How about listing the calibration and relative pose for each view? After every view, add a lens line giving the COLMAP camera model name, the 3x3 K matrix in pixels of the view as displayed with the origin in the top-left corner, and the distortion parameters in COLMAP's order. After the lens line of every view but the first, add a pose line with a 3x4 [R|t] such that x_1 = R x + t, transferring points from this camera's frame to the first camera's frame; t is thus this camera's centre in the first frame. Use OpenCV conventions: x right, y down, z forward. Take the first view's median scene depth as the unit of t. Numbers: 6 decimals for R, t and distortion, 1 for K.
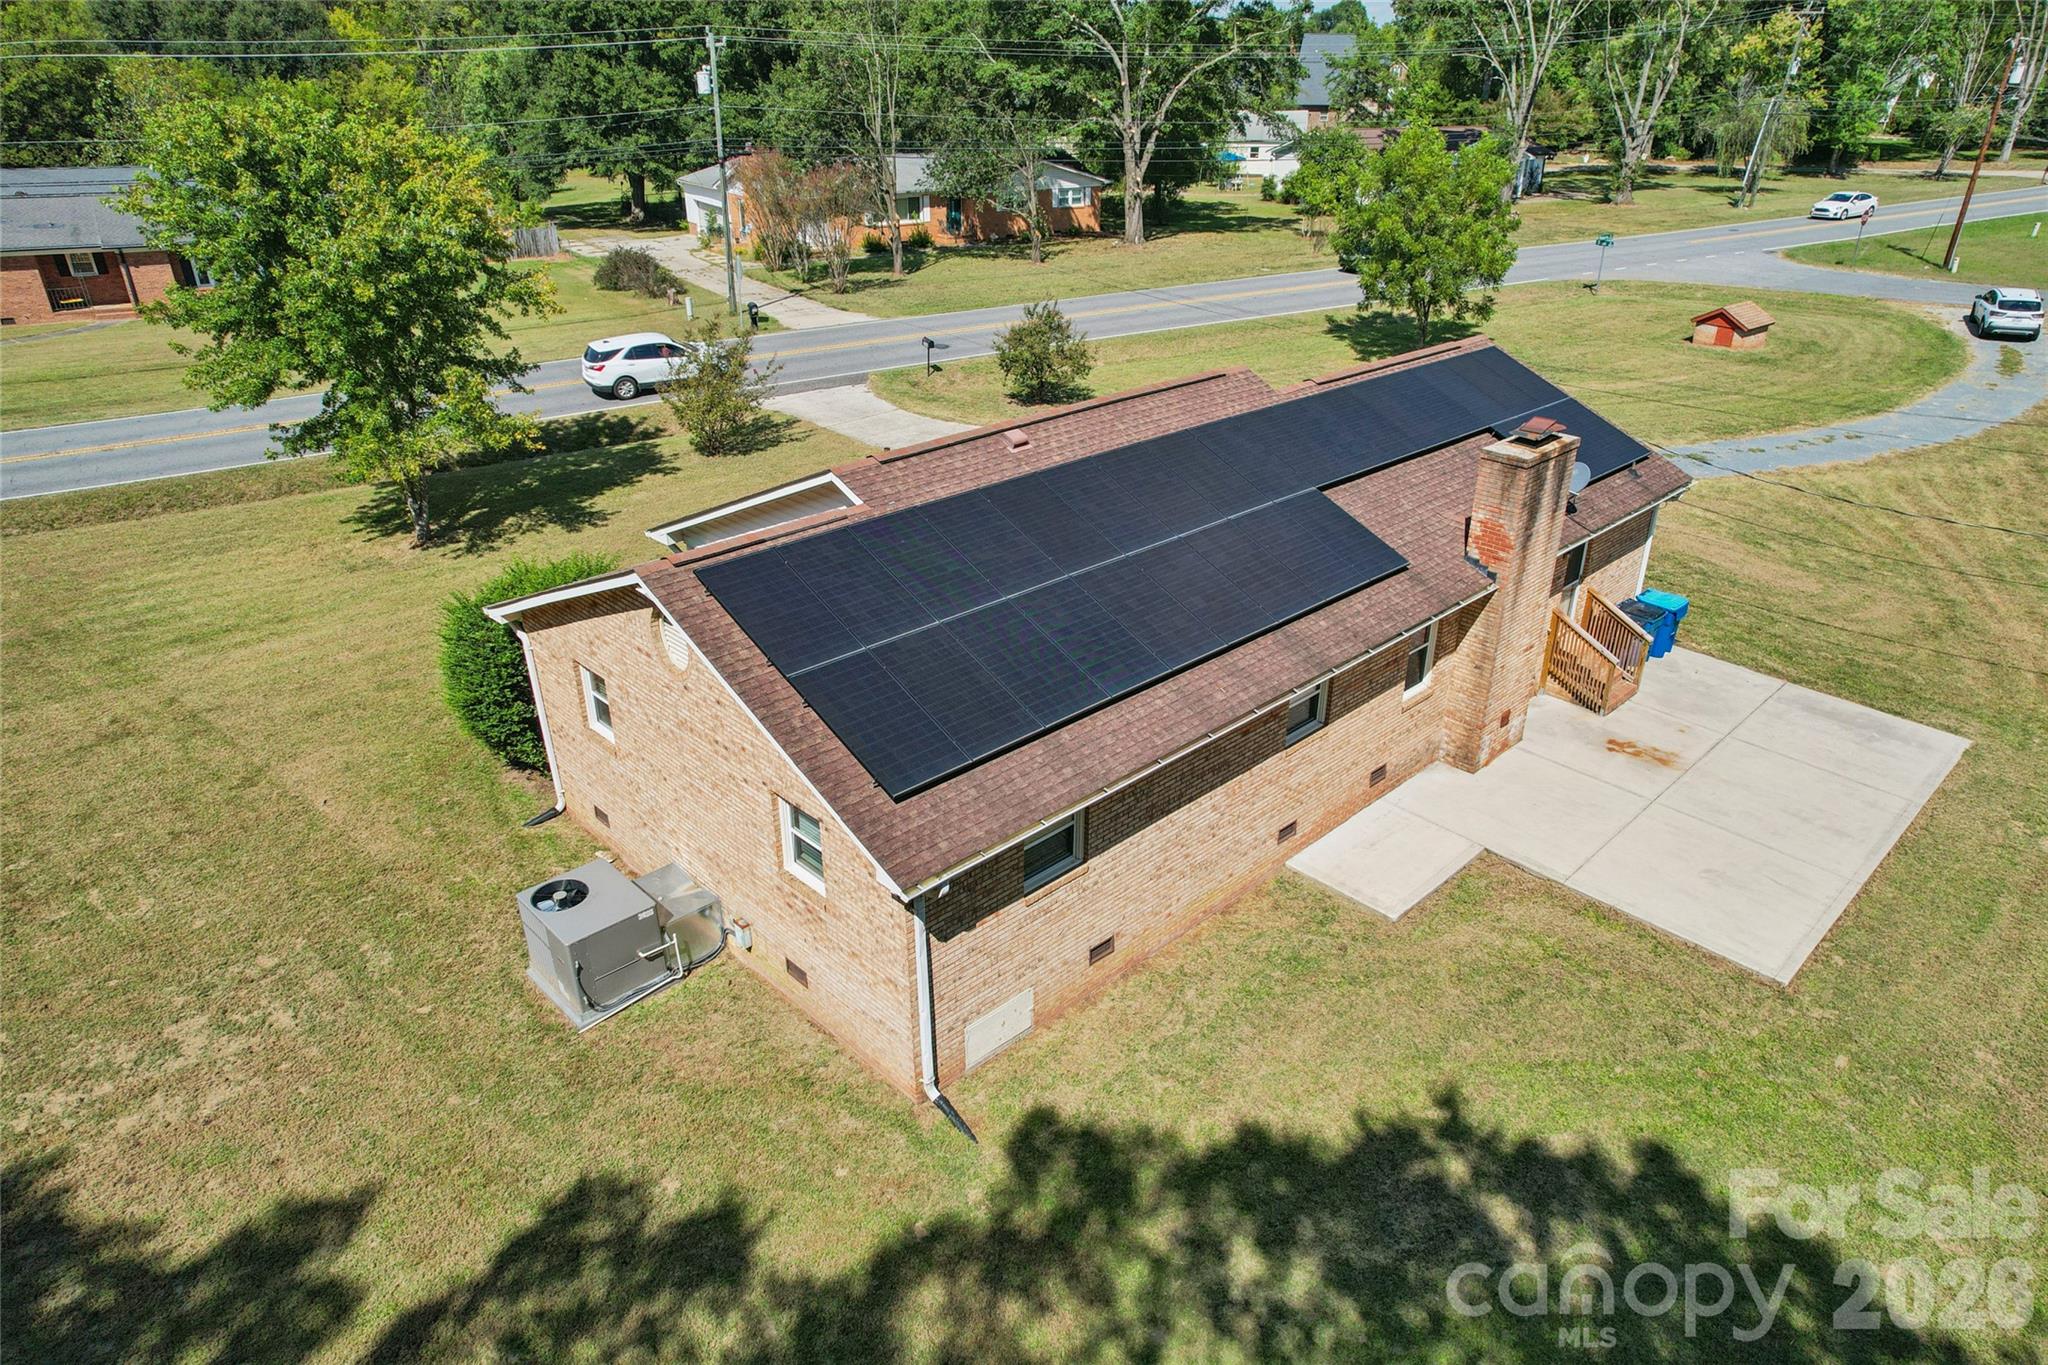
lens RADIAL K [[1299.3, 0, 986.1], [0, 1299.3, 656.7], [0, 0, 1]] dist [-0.054215, 0.047431]
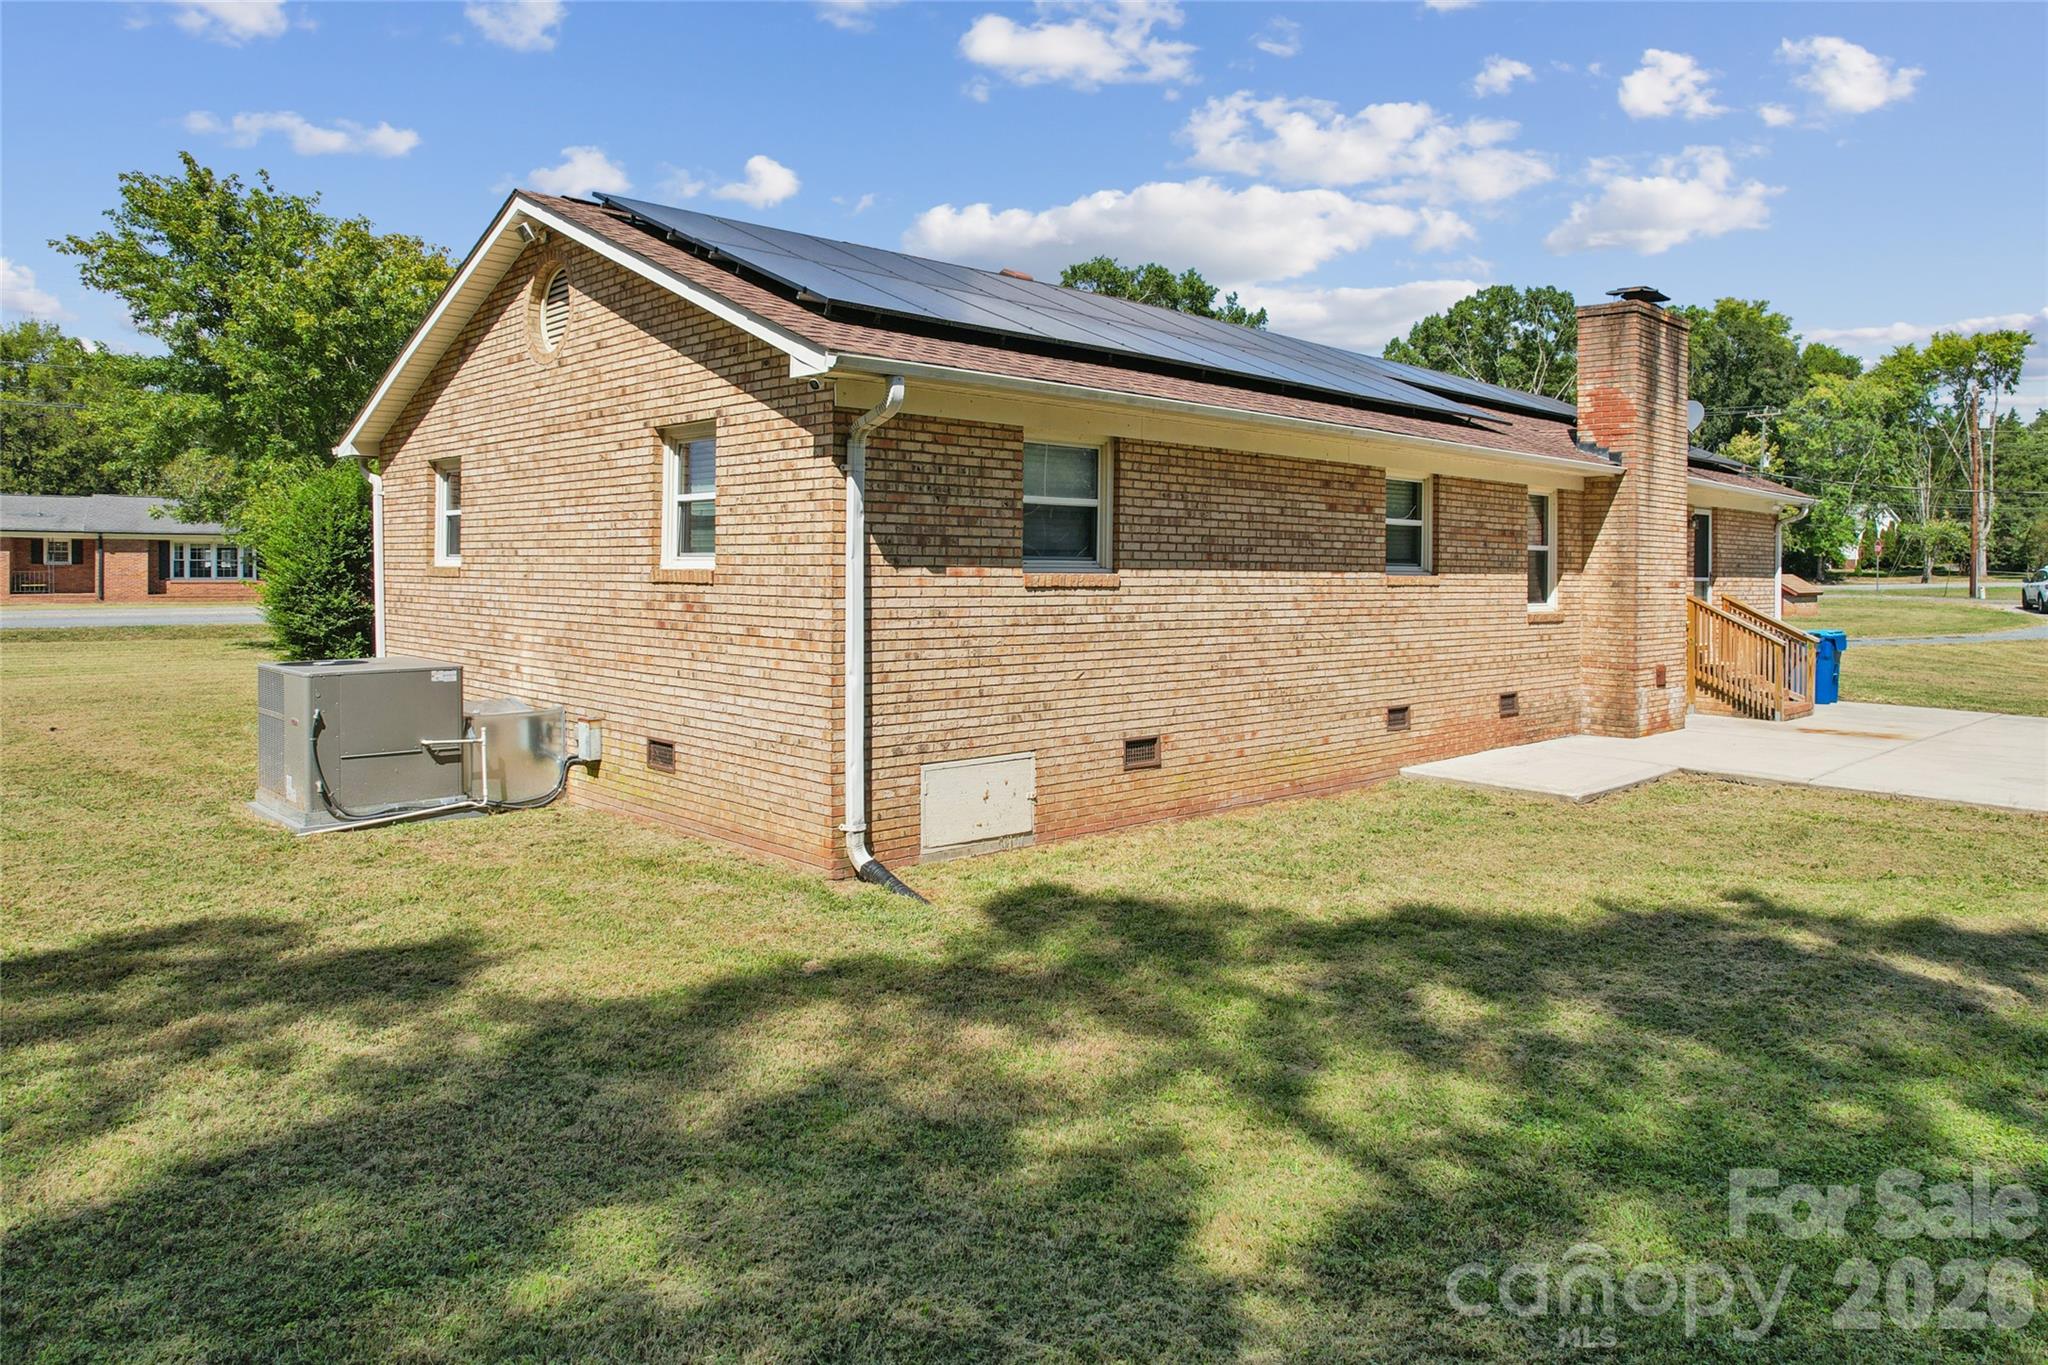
lens RADIAL K [[1311.6, 0, 1019.1], [0, 1311.6, 563.3], [0, 0, 1]] dist [-0.008090, 0.000163]
pose [[0.999637, 0.022910, 0.014148, 0.019042], [-0.014685, 0.904259, -0.426731, 0.478353], [-0.022570, 0.426368, 0.904268, 0.420860]]
